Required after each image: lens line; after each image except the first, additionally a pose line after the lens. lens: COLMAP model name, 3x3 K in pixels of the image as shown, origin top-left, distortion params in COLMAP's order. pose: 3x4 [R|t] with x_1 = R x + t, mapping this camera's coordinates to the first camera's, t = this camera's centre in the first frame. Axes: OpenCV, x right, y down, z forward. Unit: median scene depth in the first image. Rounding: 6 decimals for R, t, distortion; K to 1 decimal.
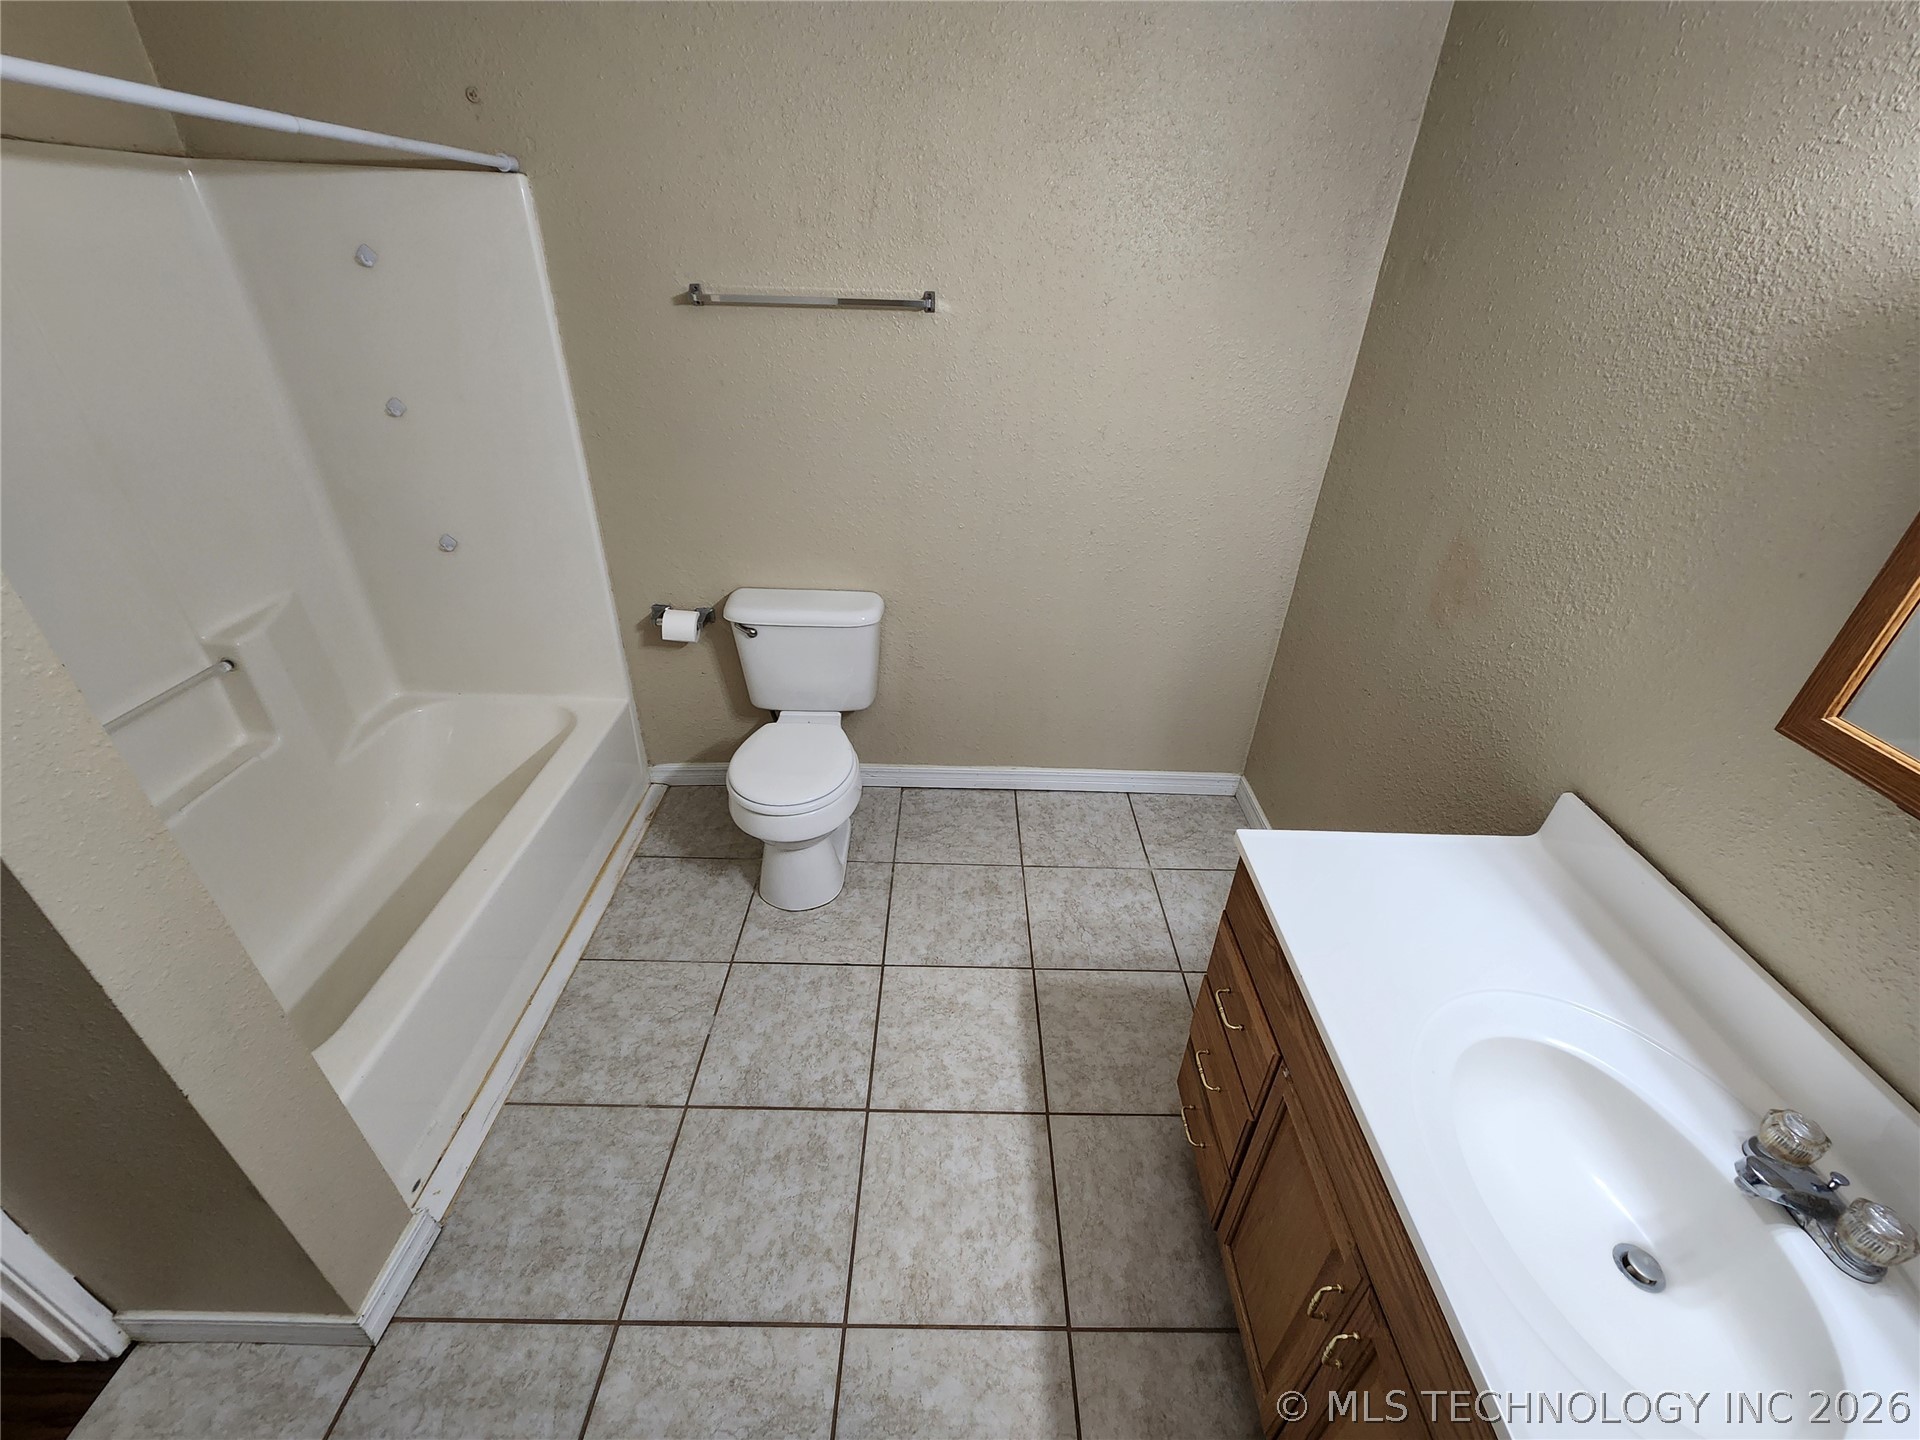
lens RADIAL K [[775.8, 0, 966.5], [0, 775.8, 713.4], [0, 0, 1]] dist [-0.000275, -0.000386]
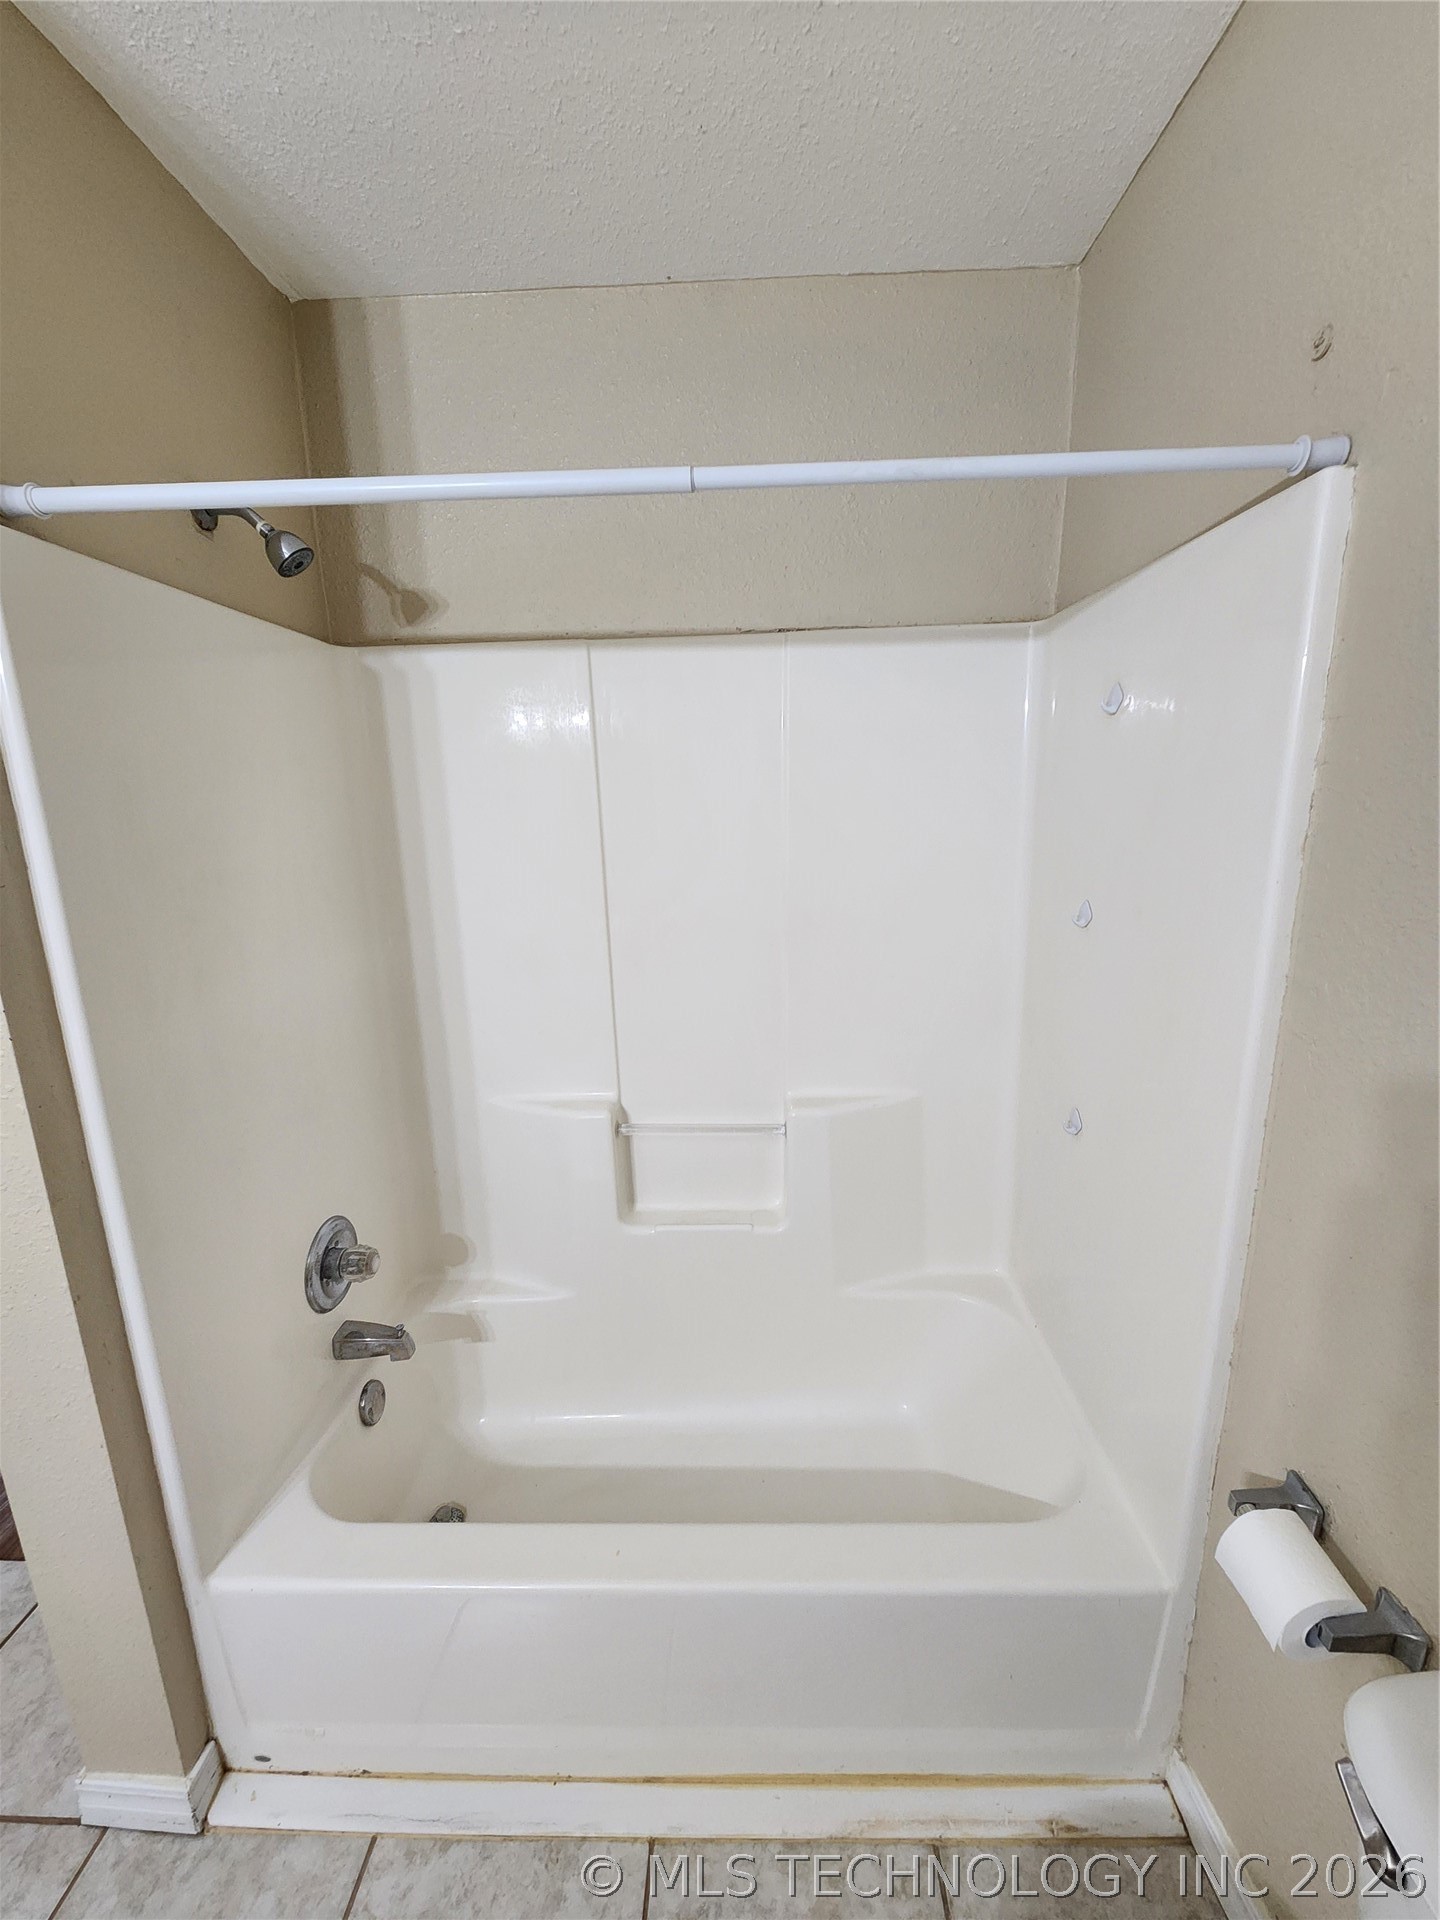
lens RADIAL K [[775.8, 0, 723.6], [0, 775.8, 965.9], [0, 0, 1]] dist [-0.000275, -0.000386]
pose [[-0.038062, 0.173192, -0.984152, -0.084863], [-0.498264, 0.850410, 0.168926, -0.335660], [0.866189, 0.496798, 0.053928, 0.775385]]
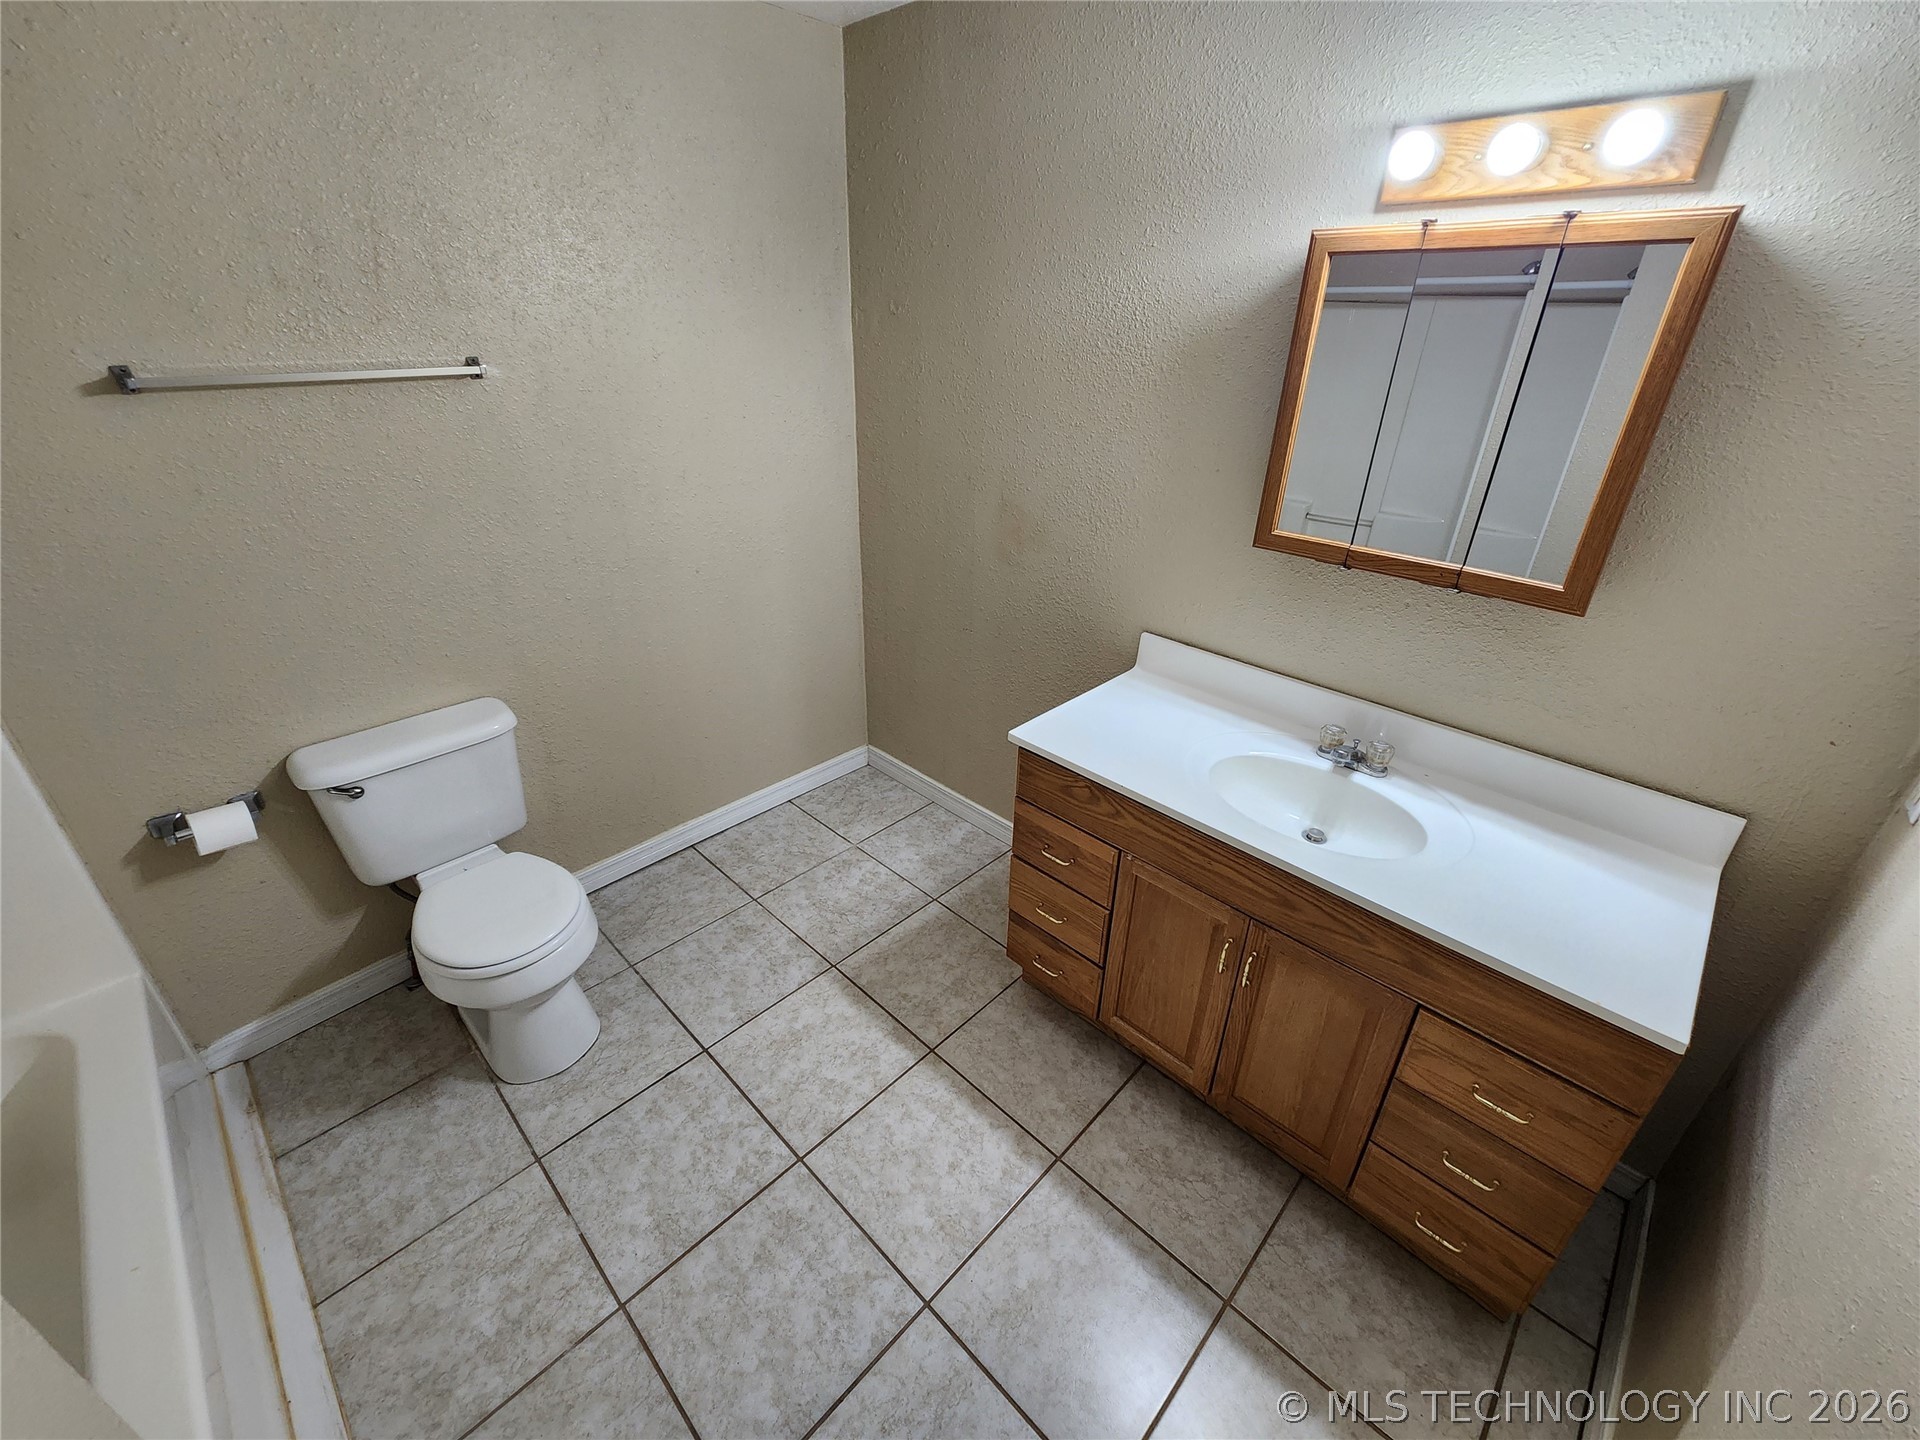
lens RADIAL K [[775.8, 0, 961.8], [0, 775.8, 716.3], [0, 0, 1]] dist [-0.000275, -0.000386]
pose [[0.698233, -0.348280, 0.625438, -0.369459], [0.378195, 0.921262, 0.090798, -0.017526], [-0.607815, 0.173139, 0.774973, 0.012178]]
